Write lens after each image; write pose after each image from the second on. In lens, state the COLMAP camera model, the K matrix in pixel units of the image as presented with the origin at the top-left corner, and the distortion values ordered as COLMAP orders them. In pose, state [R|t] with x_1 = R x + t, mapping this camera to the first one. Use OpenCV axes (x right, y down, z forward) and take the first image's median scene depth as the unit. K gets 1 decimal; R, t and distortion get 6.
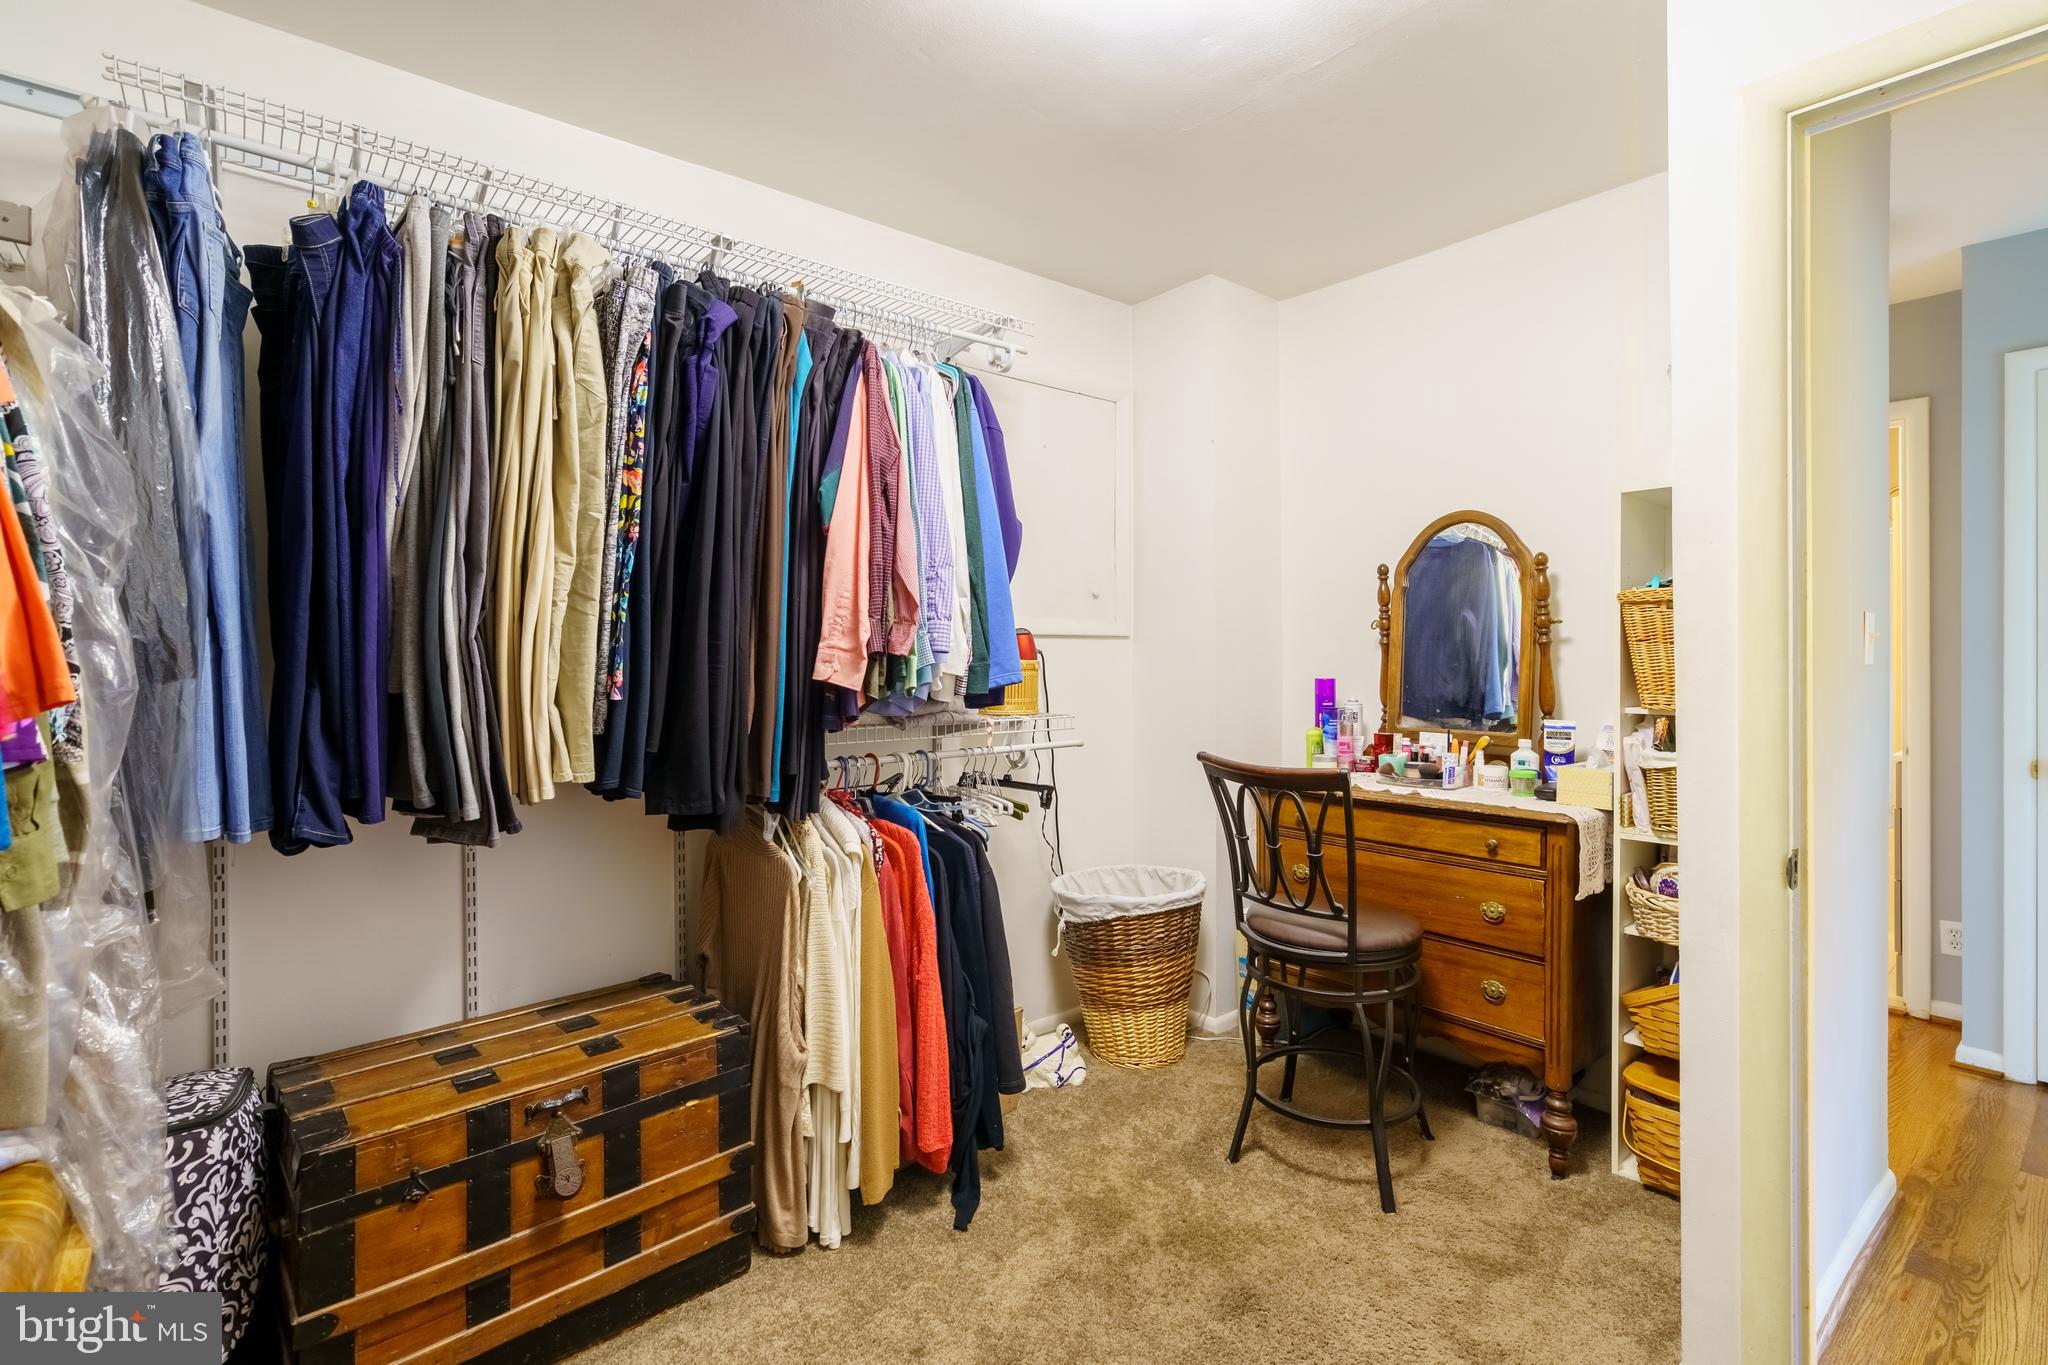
lens RADIAL K [[937.2, 0, 1030.3], [0, 937.2, 670.4], [0, 0, 1]] dist [0.002298, 0.001083]
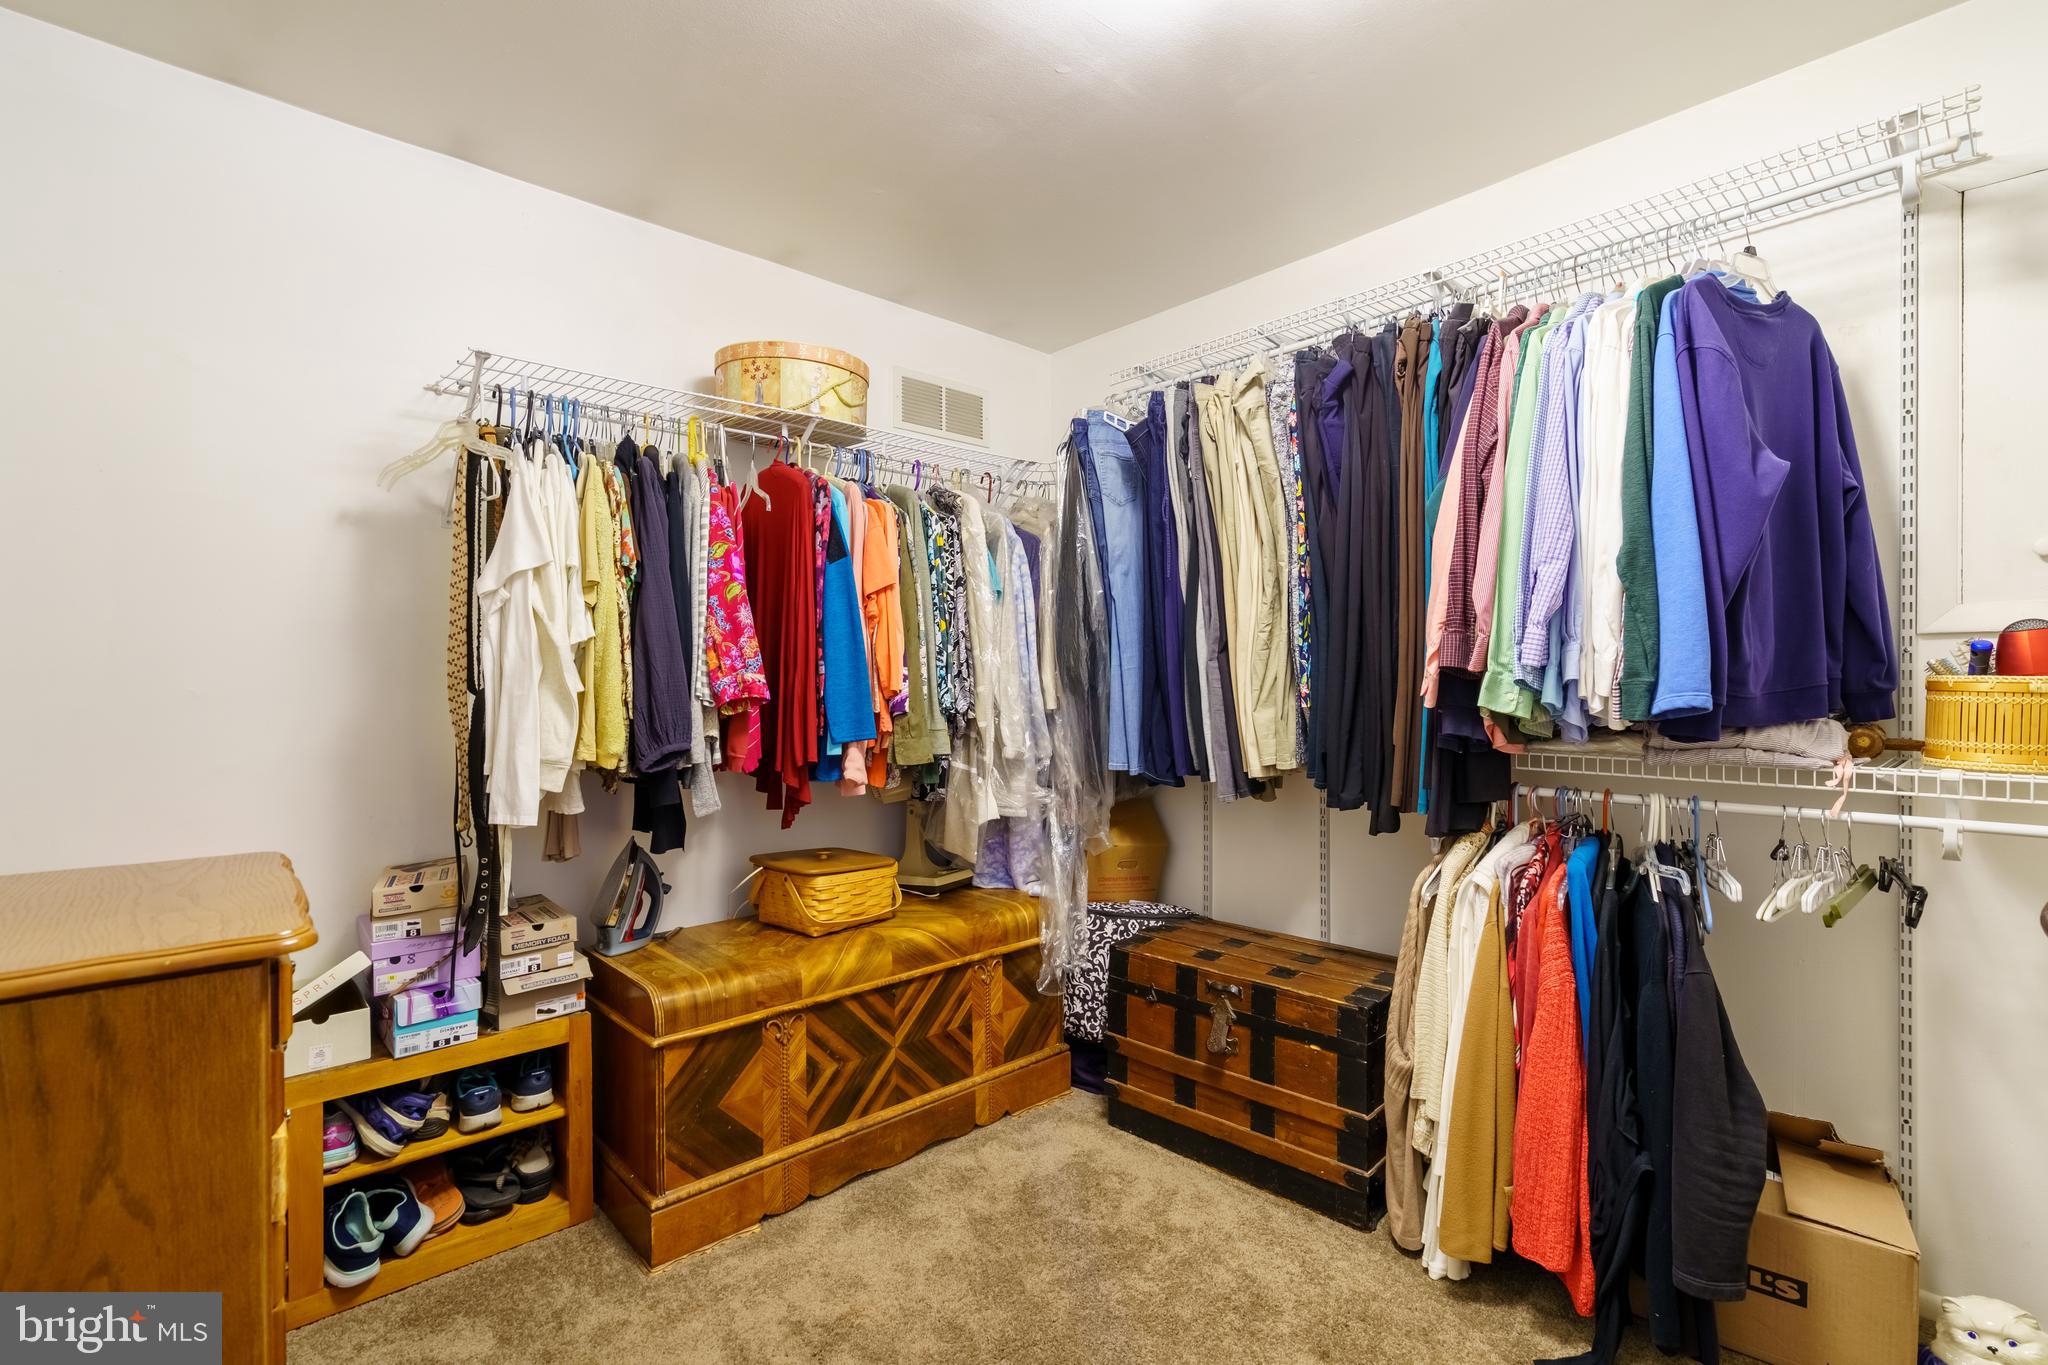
lens RADIAL K [[937.2, 0, 1029.9], [0, 937.2, 678.6], [0, 0, 1]] dist [0.002298, 0.001083]
pose [[0.039790, -0.000551, -0.999208, 0.821981], [-0.000883, 0.999999, -0.000586, -0.004426], [0.999208, 0.000905, 0.039790, 0.598509]]
